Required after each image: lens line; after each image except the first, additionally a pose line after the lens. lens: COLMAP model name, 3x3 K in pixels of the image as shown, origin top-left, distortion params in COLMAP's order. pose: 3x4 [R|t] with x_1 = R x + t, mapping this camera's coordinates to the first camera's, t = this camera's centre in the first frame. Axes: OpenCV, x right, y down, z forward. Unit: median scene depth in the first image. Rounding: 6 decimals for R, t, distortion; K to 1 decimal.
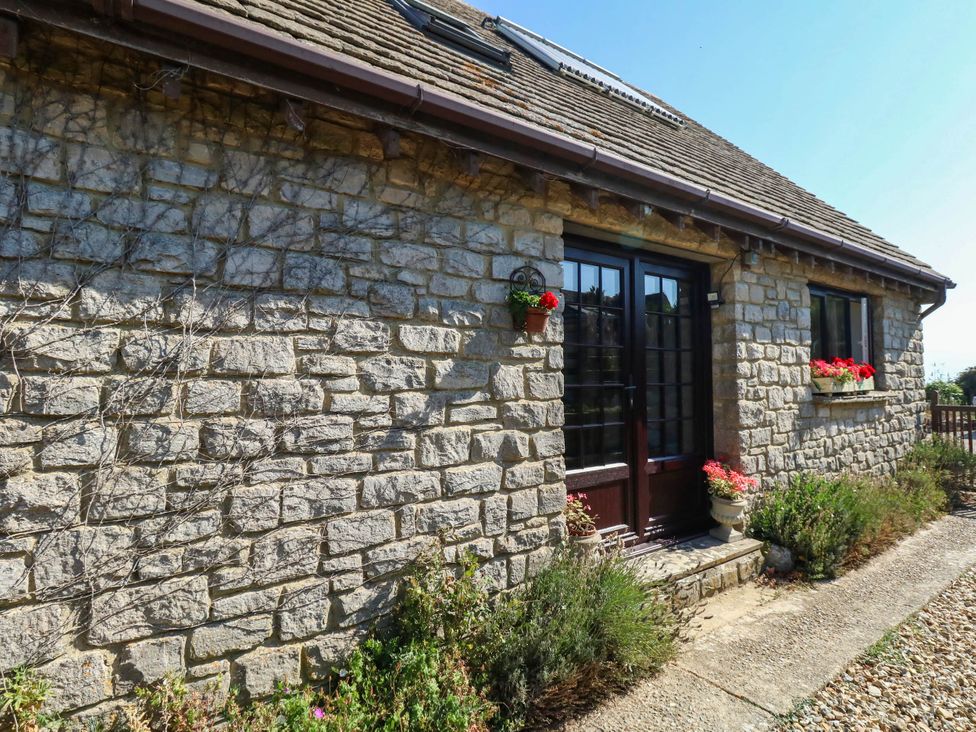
lens RADIAL K [[531.5, 0, 500.2], [0, 531.5, 370.3], [0, 0, 1]] dist [-0.001005, -0.003442]
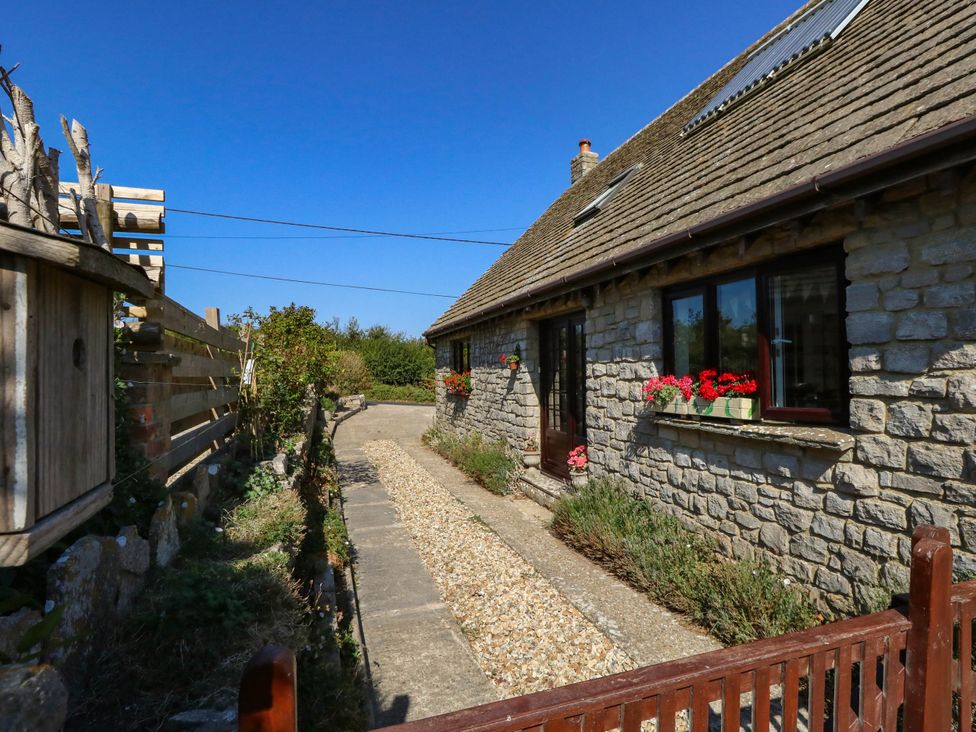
lens RADIAL K [[531.5, 0, 500.2], [0, 531.5, 370.3], [0, 0, 1]] dist [-0.001005, -0.003442]
pose [[-0.307100, 0.005967, -0.951658, 1.661006], [0.034594, 0.999389, -0.004897, -0.034450], [0.951048, -0.034426, -0.307119, 1.095075]]
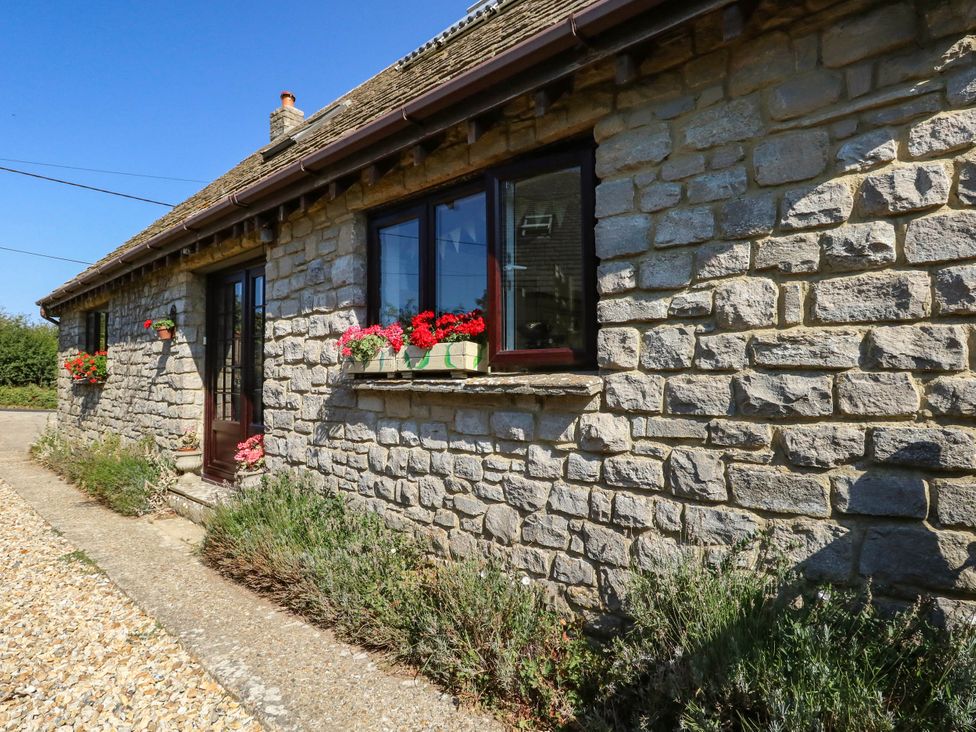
lens RADIAL K [[531.5, 0, 500.2], [0, 531.5, 370.3], [0, 0, 1]] dist [-0.001005, -0.003442]
pose [[0.217580, -0.013714, -0.975946, 1.394505], [0.014772, 0.999833, -0.010757, 0.051388], [0.975931, -0.012076, 0.217747, 1.099968]]
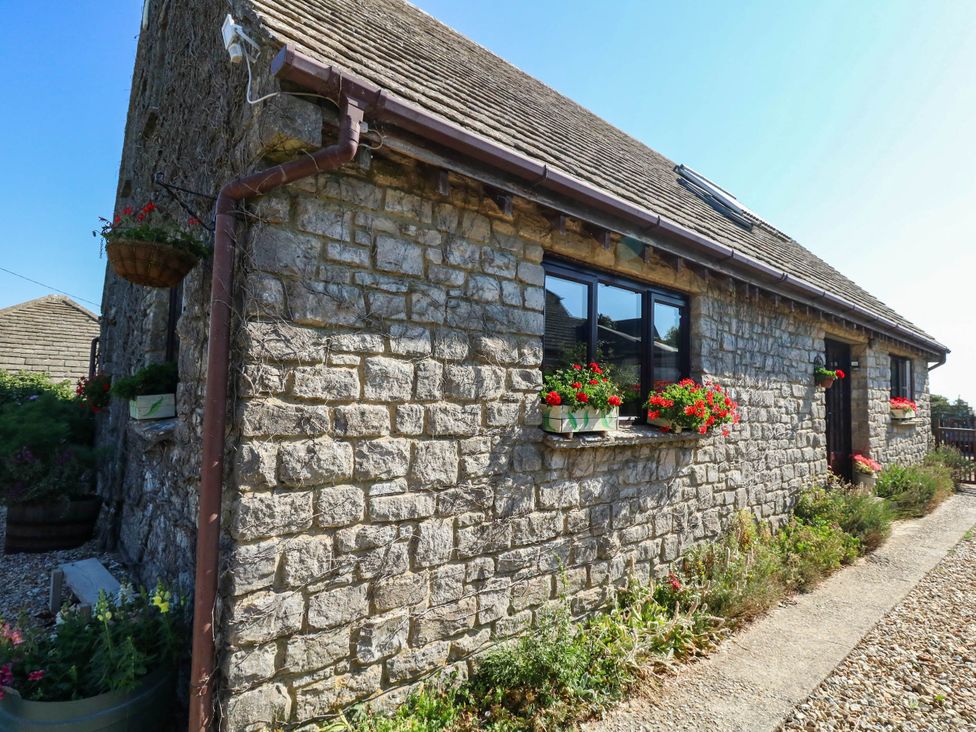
lens RADIAL K [[546.5, 0, 498.8], [0, 546.5, 363.6], [0, 0, 1]] dist [-0.000882, -0.000225]
pose [[0.993130, 0.039662, 0.110089, -0.919669], [-0.035651, 0.998635, -0.038172, -0.022175], [-0.111452, 0.033985, 0.993188, -0.649097]]
